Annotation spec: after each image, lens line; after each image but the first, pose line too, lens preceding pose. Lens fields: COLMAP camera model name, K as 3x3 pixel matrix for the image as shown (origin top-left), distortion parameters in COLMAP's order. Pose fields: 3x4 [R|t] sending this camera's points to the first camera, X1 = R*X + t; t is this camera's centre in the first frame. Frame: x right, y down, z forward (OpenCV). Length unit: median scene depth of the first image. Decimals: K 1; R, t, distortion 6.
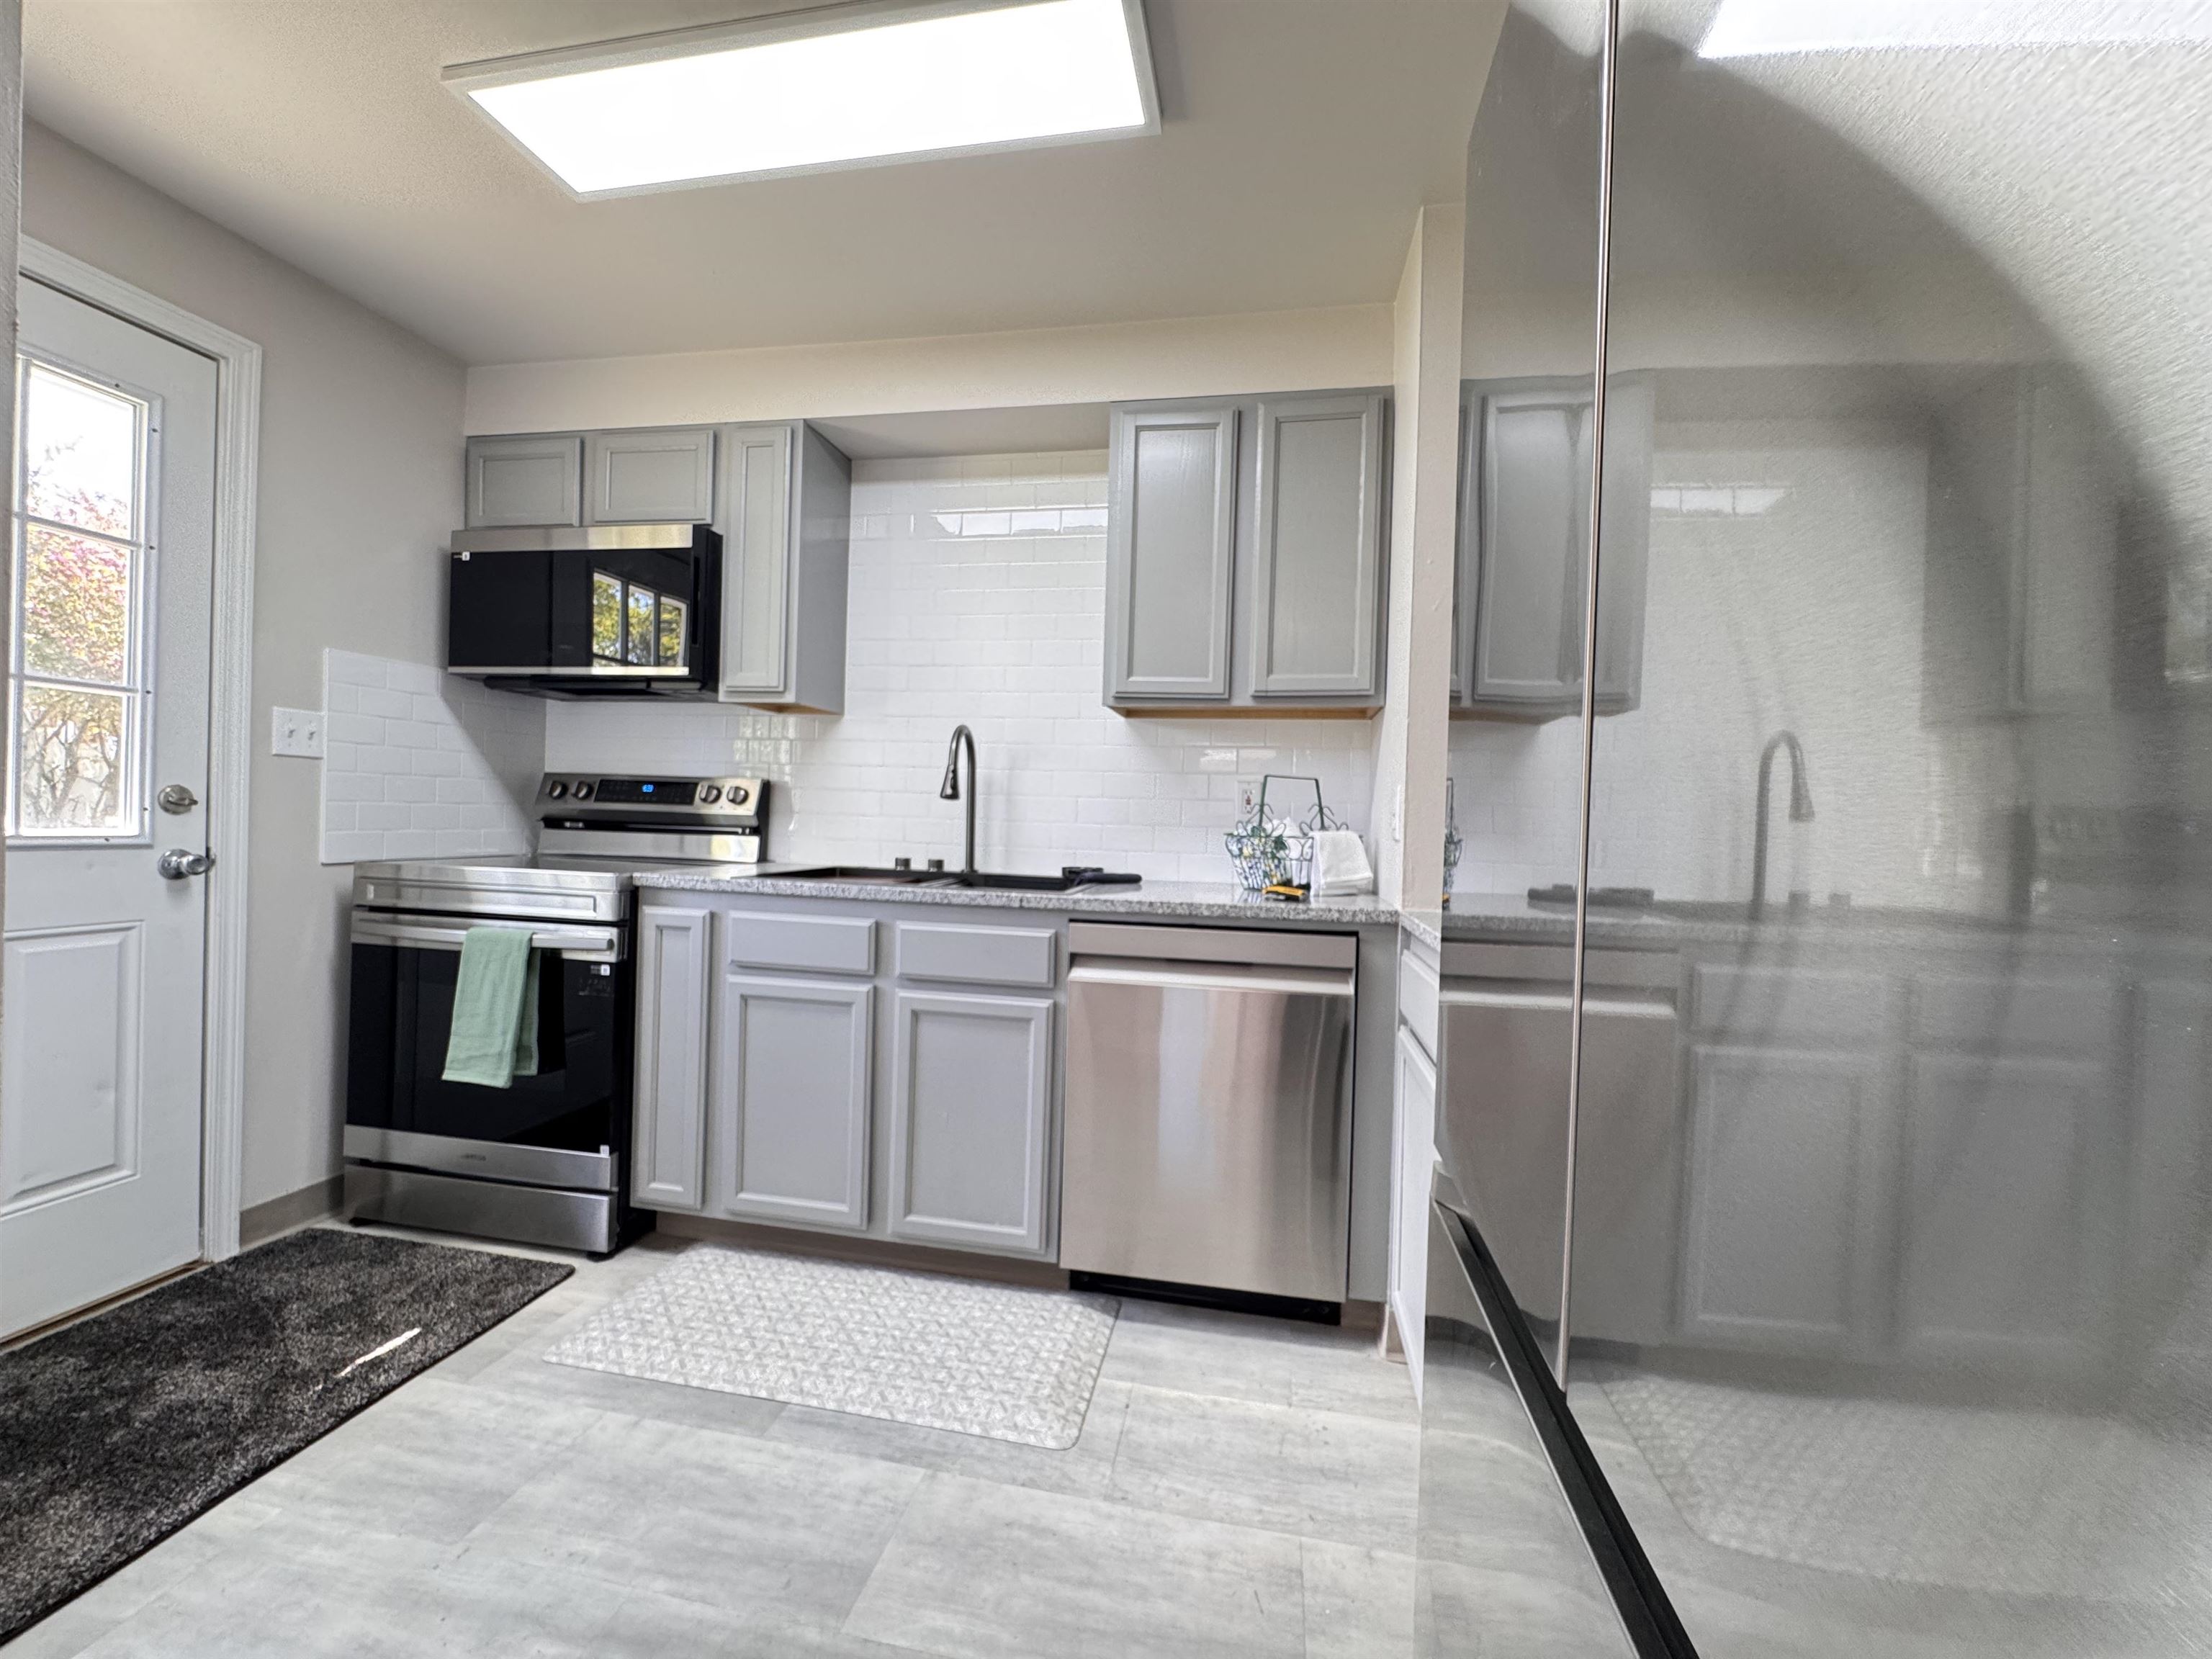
lens RADIAL K [[883.2, 0, 1100.3], [0, 883.2, 826.5], [0, 0, 1]] dist [-0.001316, -0.000557]
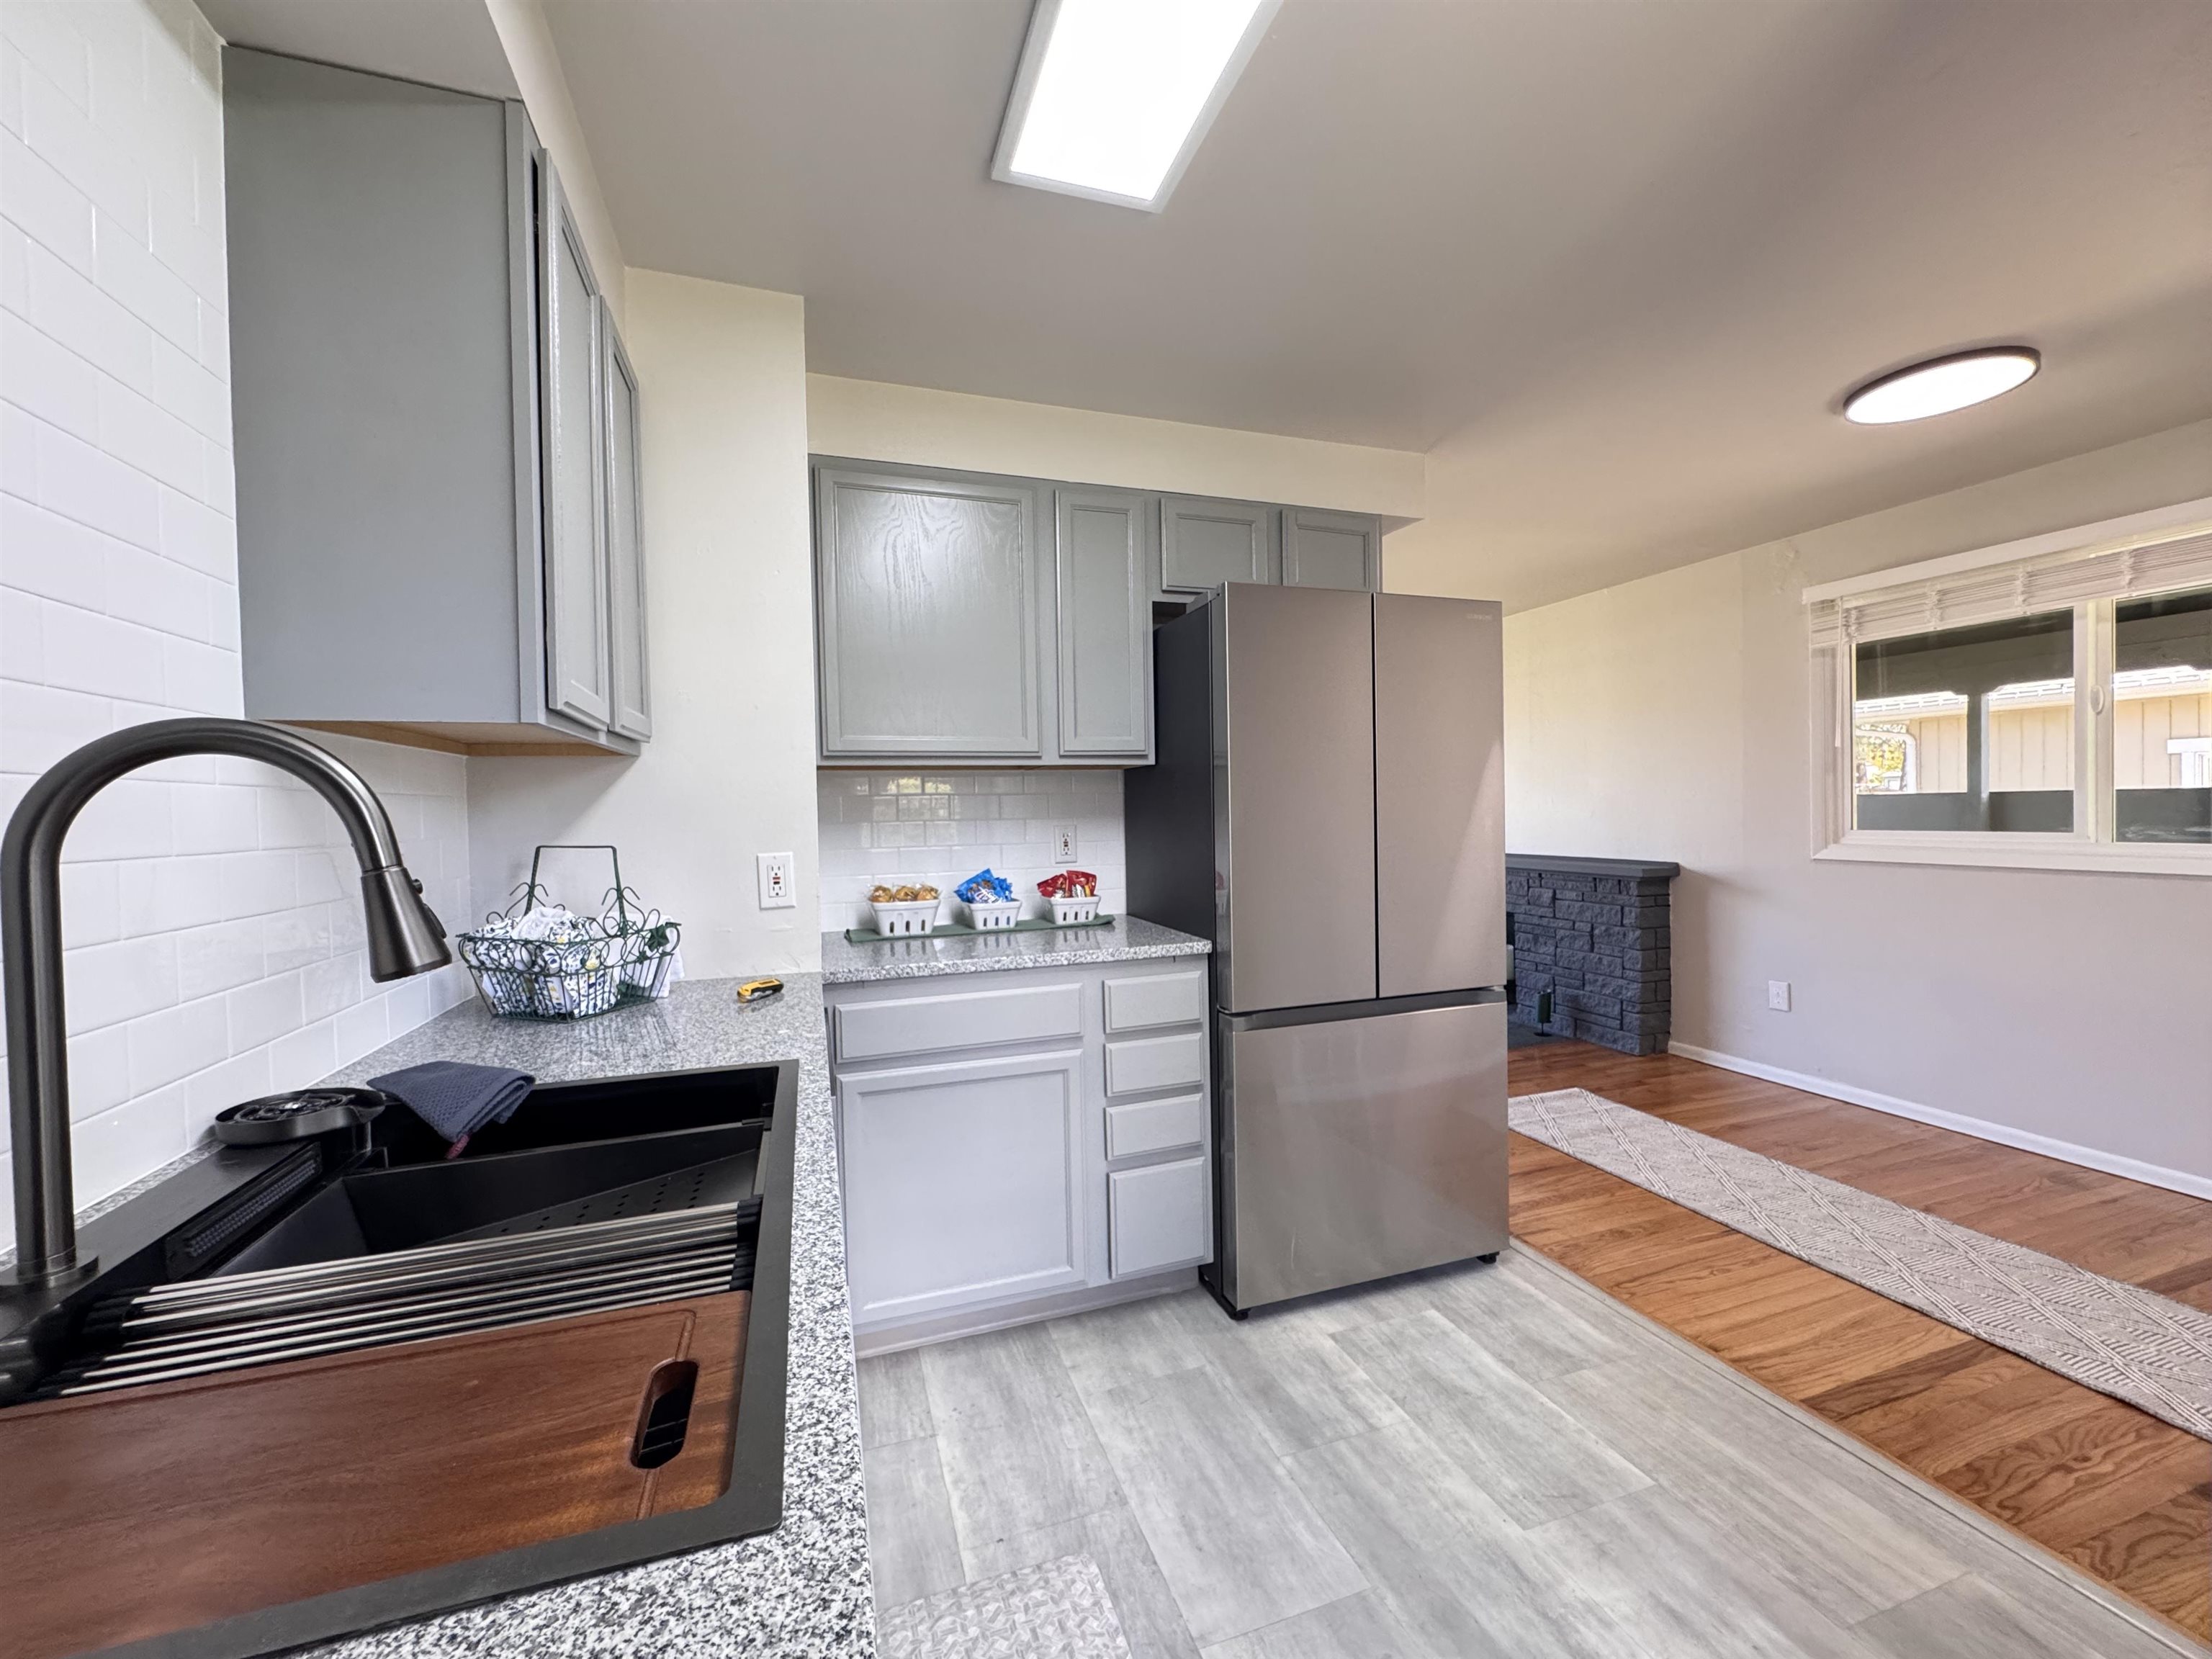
lens RADIAL K [[883.2, 0, 1100.3], [0, 883.2, 826.5], [0, 0, 1]] dist [-0.001316, -0.000557]
pose [[-0.490226, -0.031904, 0.871011, -0.696622], [0.015530, 0.998852, 0.045327, -0.113682], [-0.871457, 0.035747, -0.489168, 1.158009]]
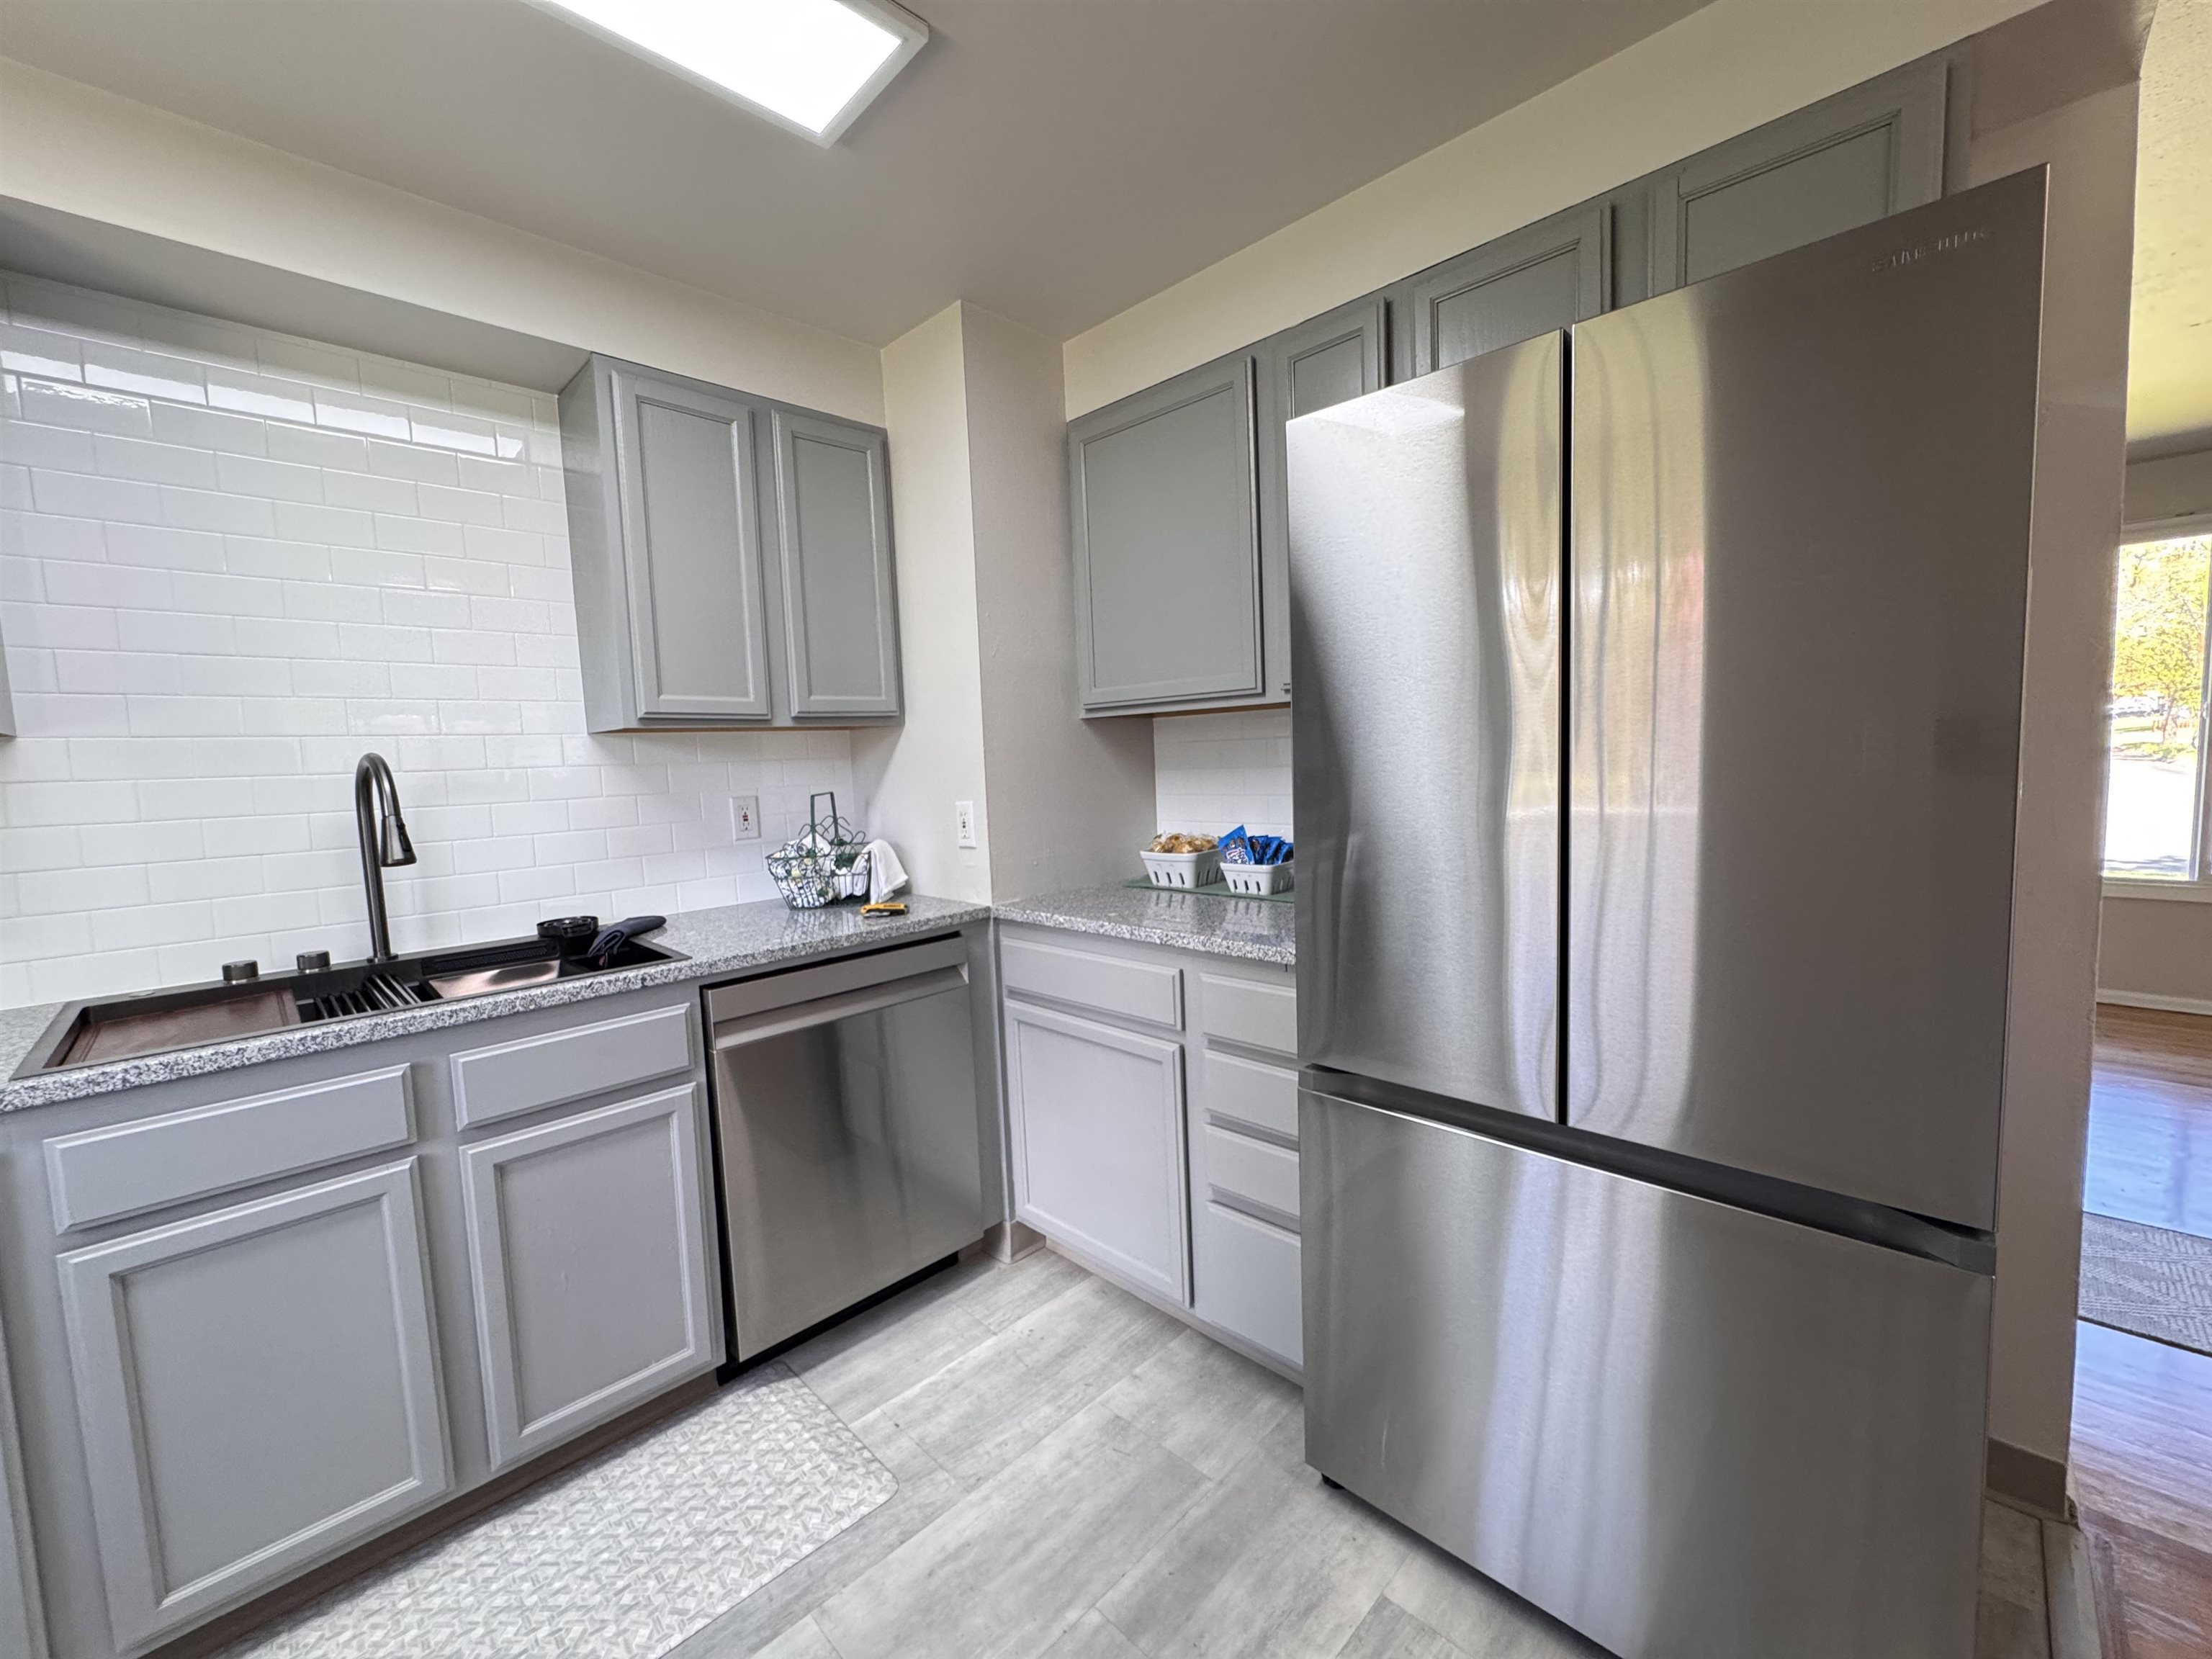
lens RADIAL K [[883.2, 0, 1100.3], [0, 883.2, 826.5], [0, 0, 1]] dist [-0.001316, -0.000557]
pose [[0.562312, -0.118113, 0.818446, -0.525511], [0.062826, 0.992988, 0.100138, -0.118733], [-0.824535, -0.004889, 0.565790, 0.185605]]
